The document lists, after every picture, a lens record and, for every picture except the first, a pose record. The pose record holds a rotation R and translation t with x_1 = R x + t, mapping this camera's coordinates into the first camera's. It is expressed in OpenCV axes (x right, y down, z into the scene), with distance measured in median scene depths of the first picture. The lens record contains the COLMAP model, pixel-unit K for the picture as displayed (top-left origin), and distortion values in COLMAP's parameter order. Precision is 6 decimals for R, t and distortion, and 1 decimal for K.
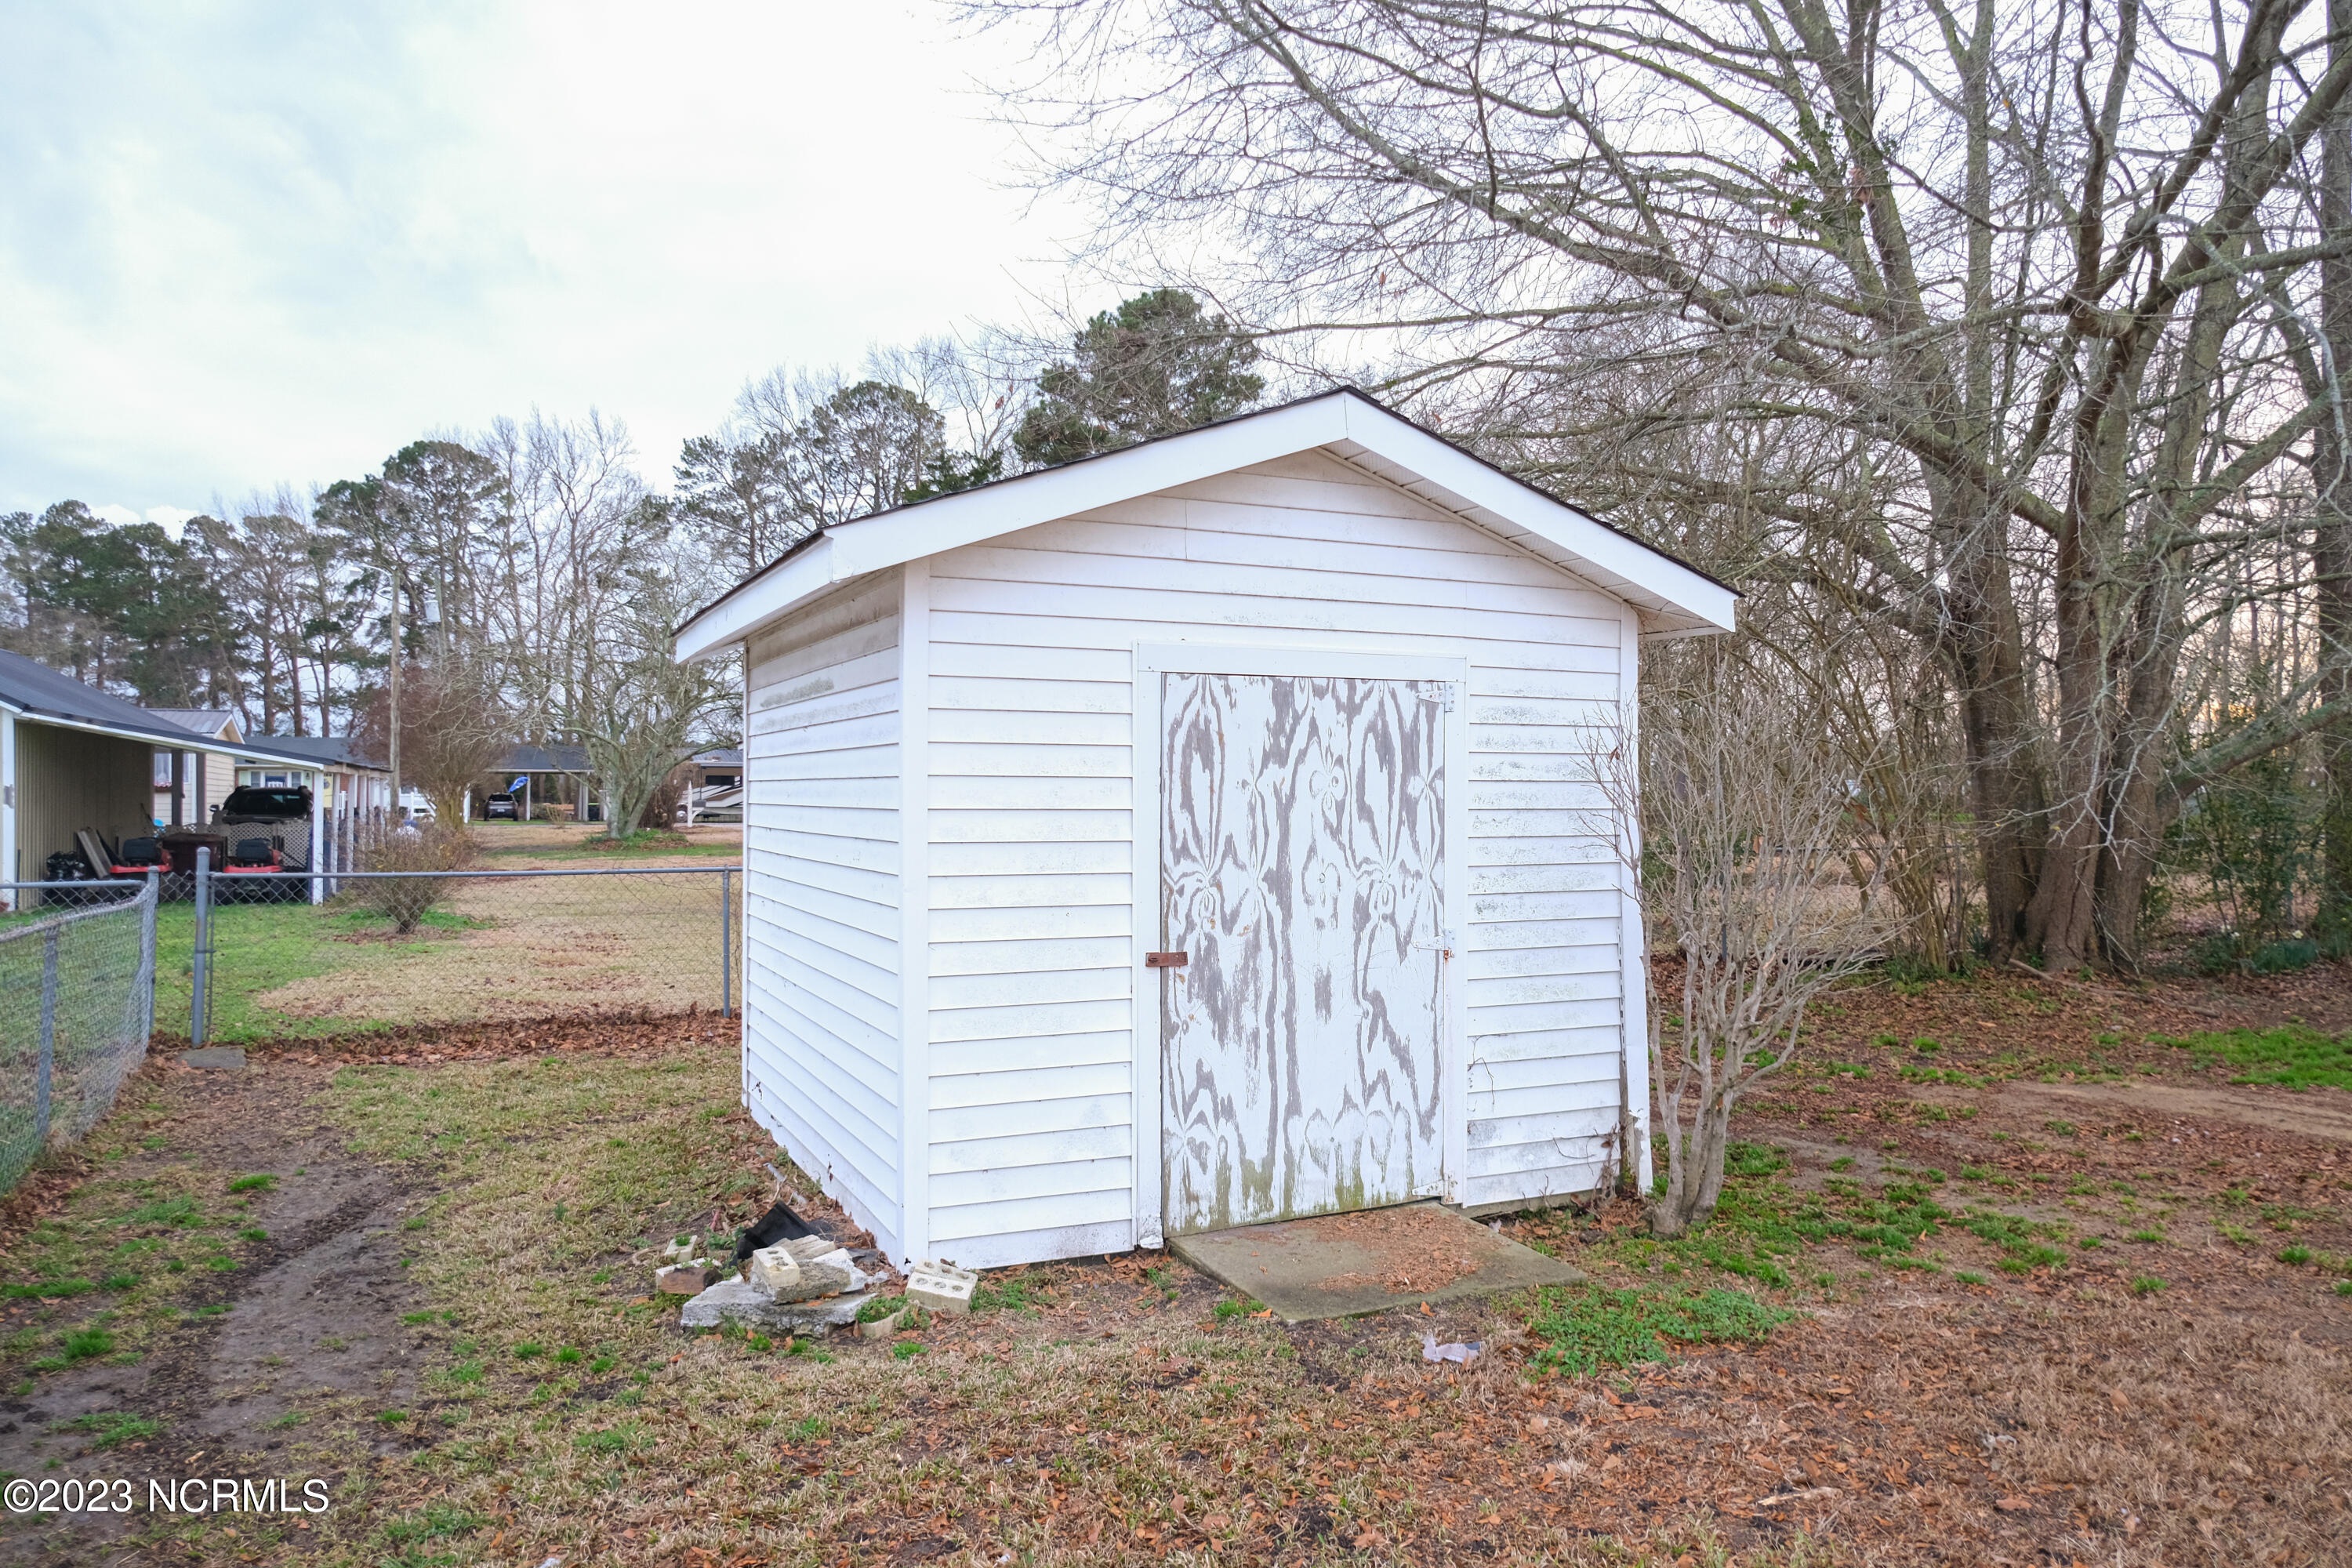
lens RADIAL K [[1580.6, 0, 1127.0], [0, 1580.6, 806.9], [0, 0, 1]] dist [0.032302, 0.008367]
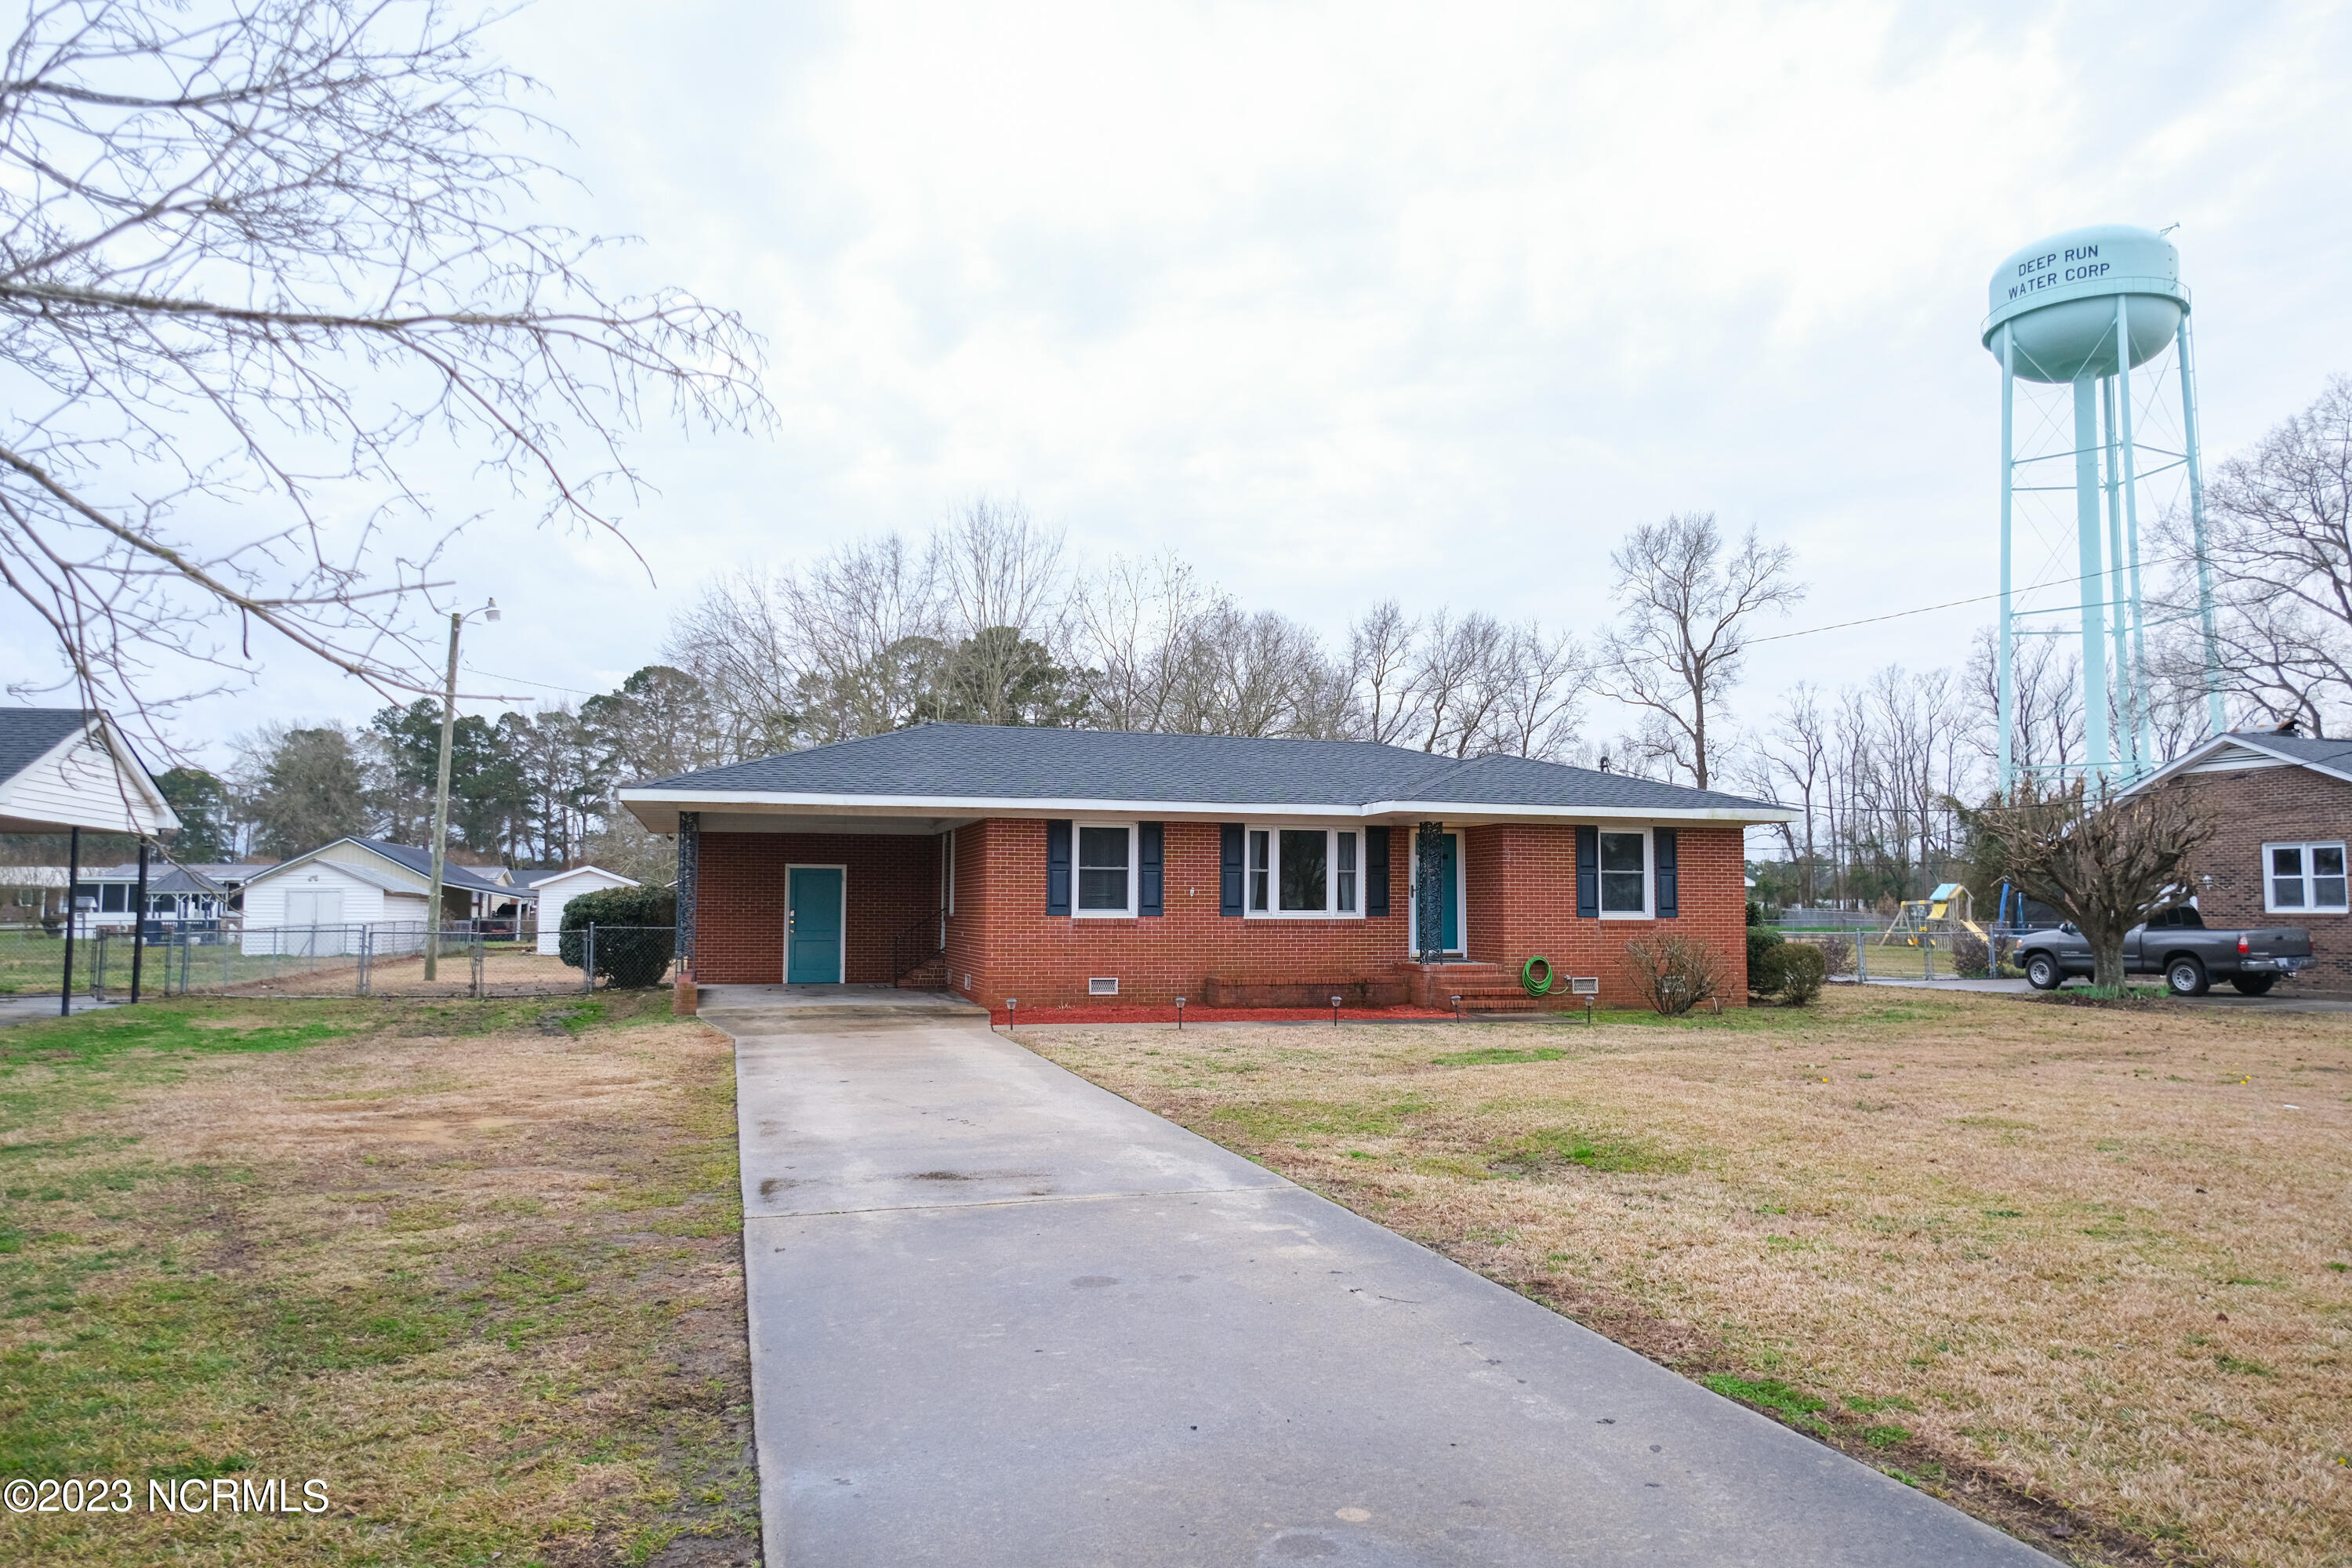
lens RADIAL K [[1580.6, 0, 1183.7], [0, 1580.6, 784.9], [0, 0, 1]] dist [0.032302, 0.008367]
pose [[0.992141, -0.007999, -0.124869, 0.210721], [-0.002442, 0.996526, -0.083243, 0.001956], [0.125101, 0.082894, 0.988675, -0.348654]]
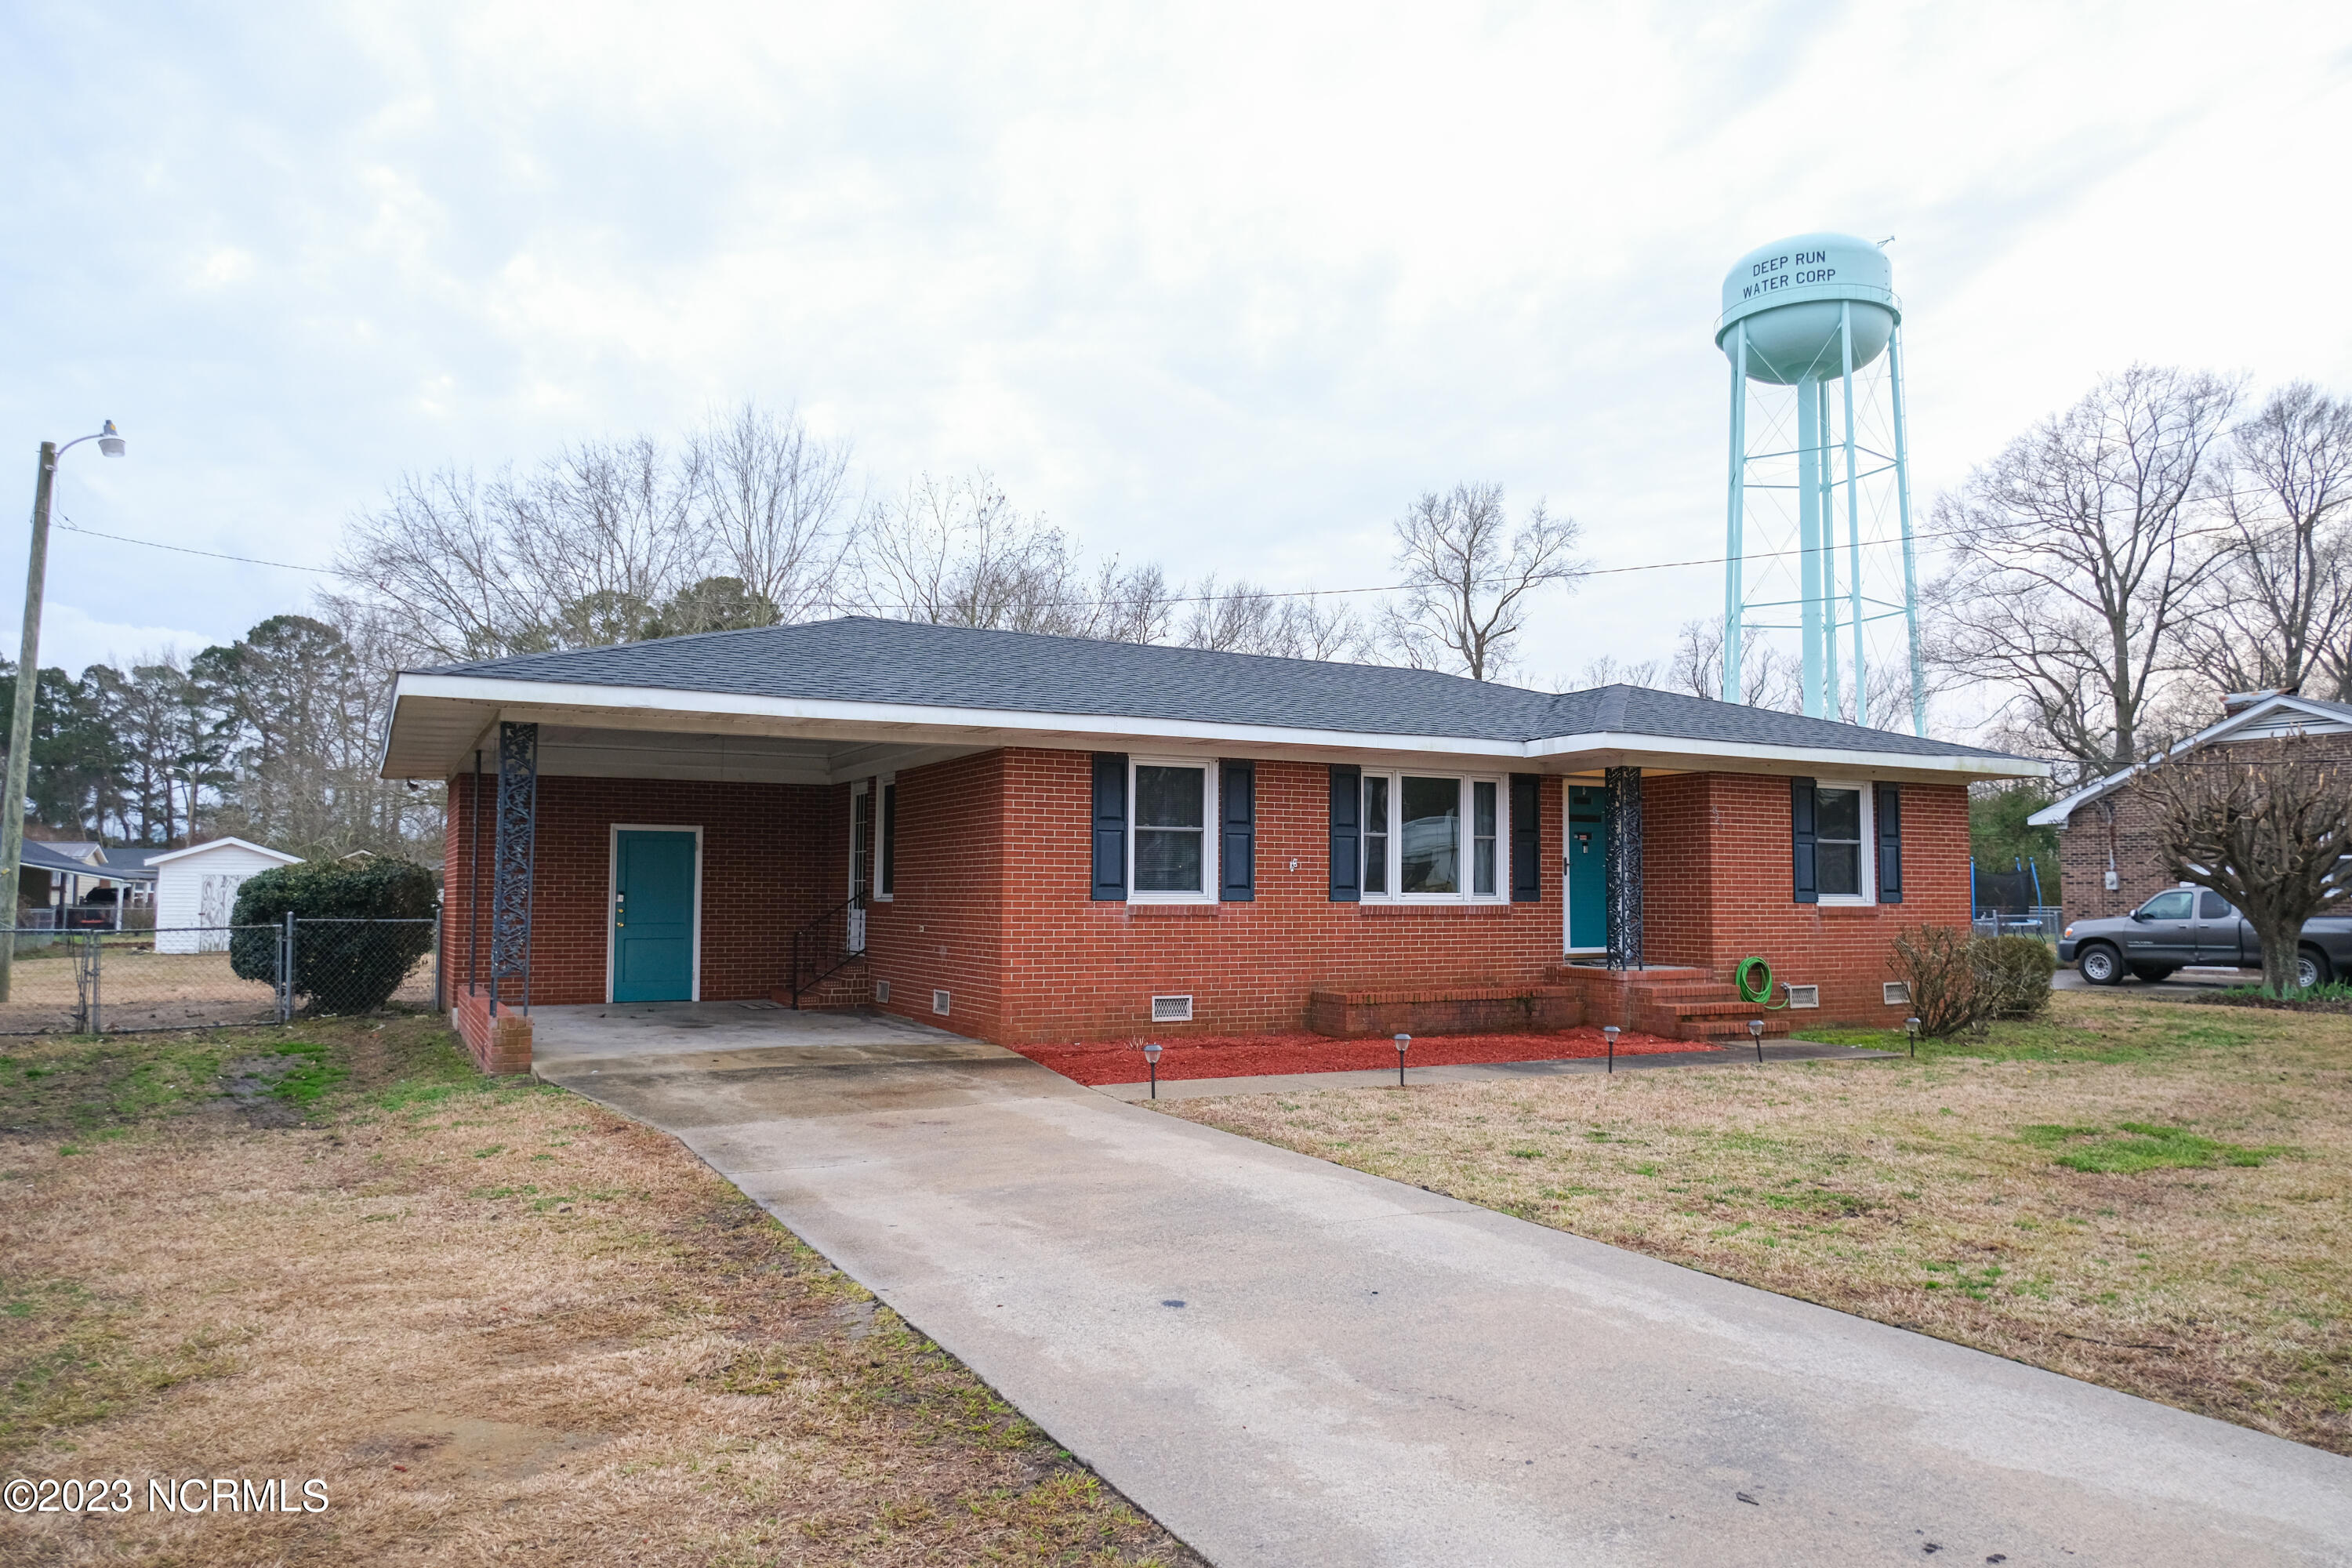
lens RADIAL K [[1580.6, 0, 1173.5], [0, 1580.6, 782.0], [0, 0, 1]] dist [0.032302, 0.008367]
pose [[0.997737, 0.006757, 0.066904, 0.174129], [-0.001642, 0.997091, -0.076202, 0.001978], [-0.067224, 0.075920, 0.994845, -0.292911]]
